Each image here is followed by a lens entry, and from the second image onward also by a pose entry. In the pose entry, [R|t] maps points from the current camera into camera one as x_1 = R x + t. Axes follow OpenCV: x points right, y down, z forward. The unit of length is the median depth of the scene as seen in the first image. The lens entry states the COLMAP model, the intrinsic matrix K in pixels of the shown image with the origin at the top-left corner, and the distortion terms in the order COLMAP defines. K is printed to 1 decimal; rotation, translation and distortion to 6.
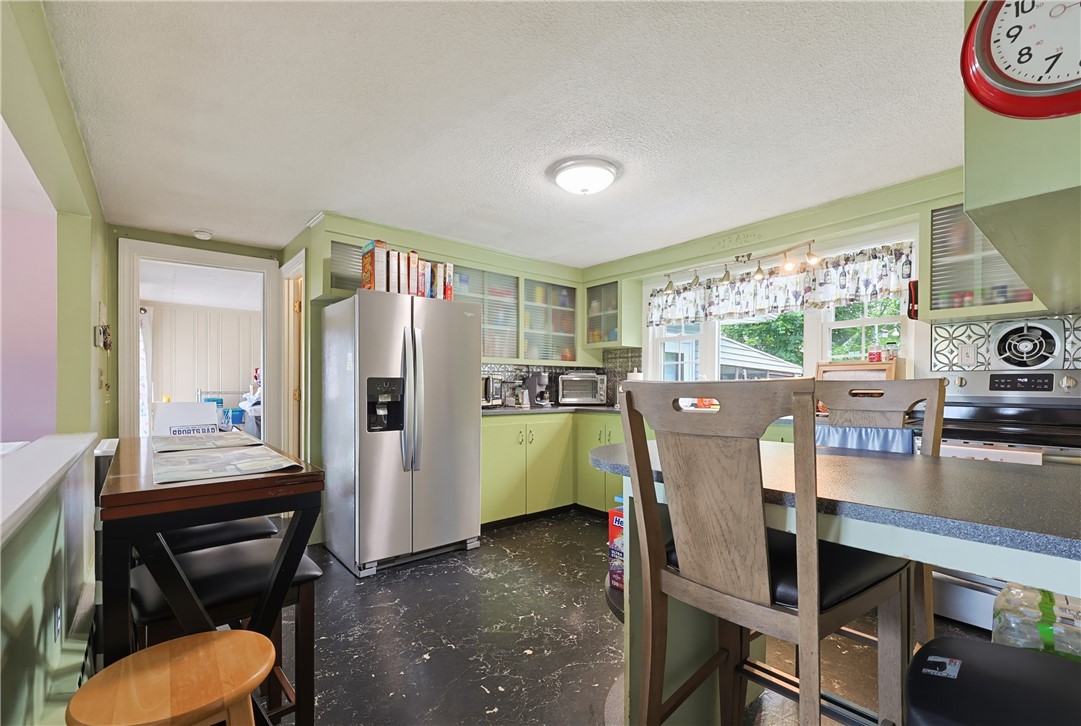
lens RADIAL K [[475.0, 0, 540.2], [0, 475.0, 390.4], [0, 0, 1]] dist [-0.001842, -0.000300]
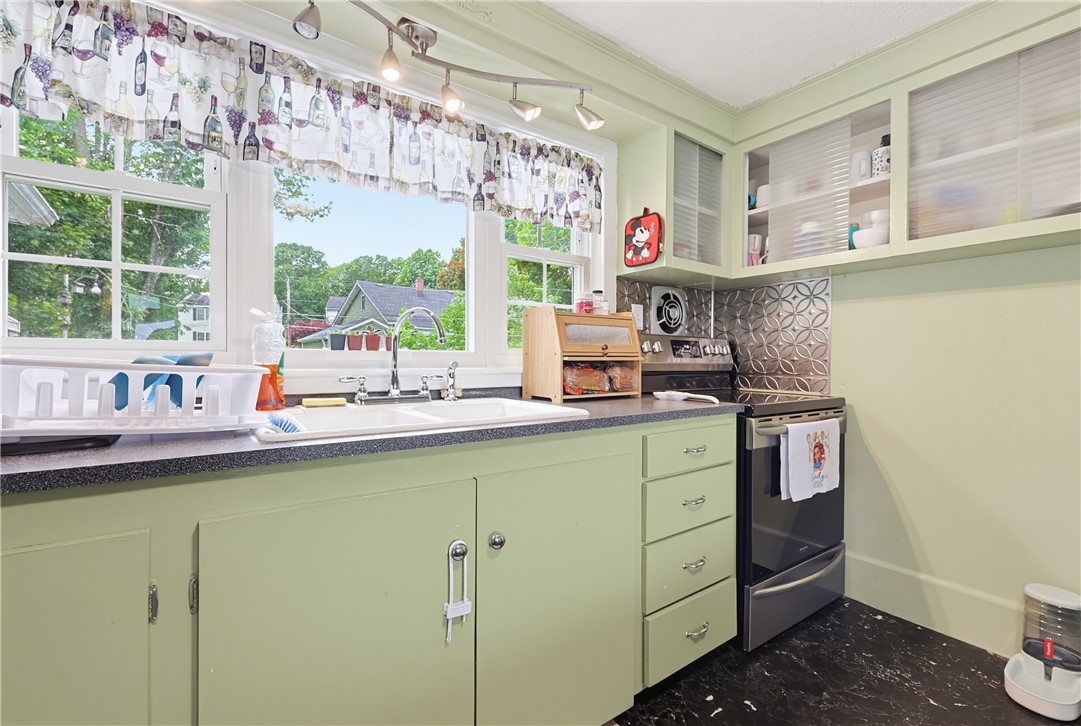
lens RADIAL K [[461.6, 0, 534.5], [0, 461.6, 365.2], [0, 0, 1]] dist [-0.002139, -0.000238]
pose [[0.072899, -0.008513, 0.997303, 0.025333], [0.006260, 0.999948, 0.008078, 0.004704], [-0.997320, 0.005654, 0.072948, 0.818156]]
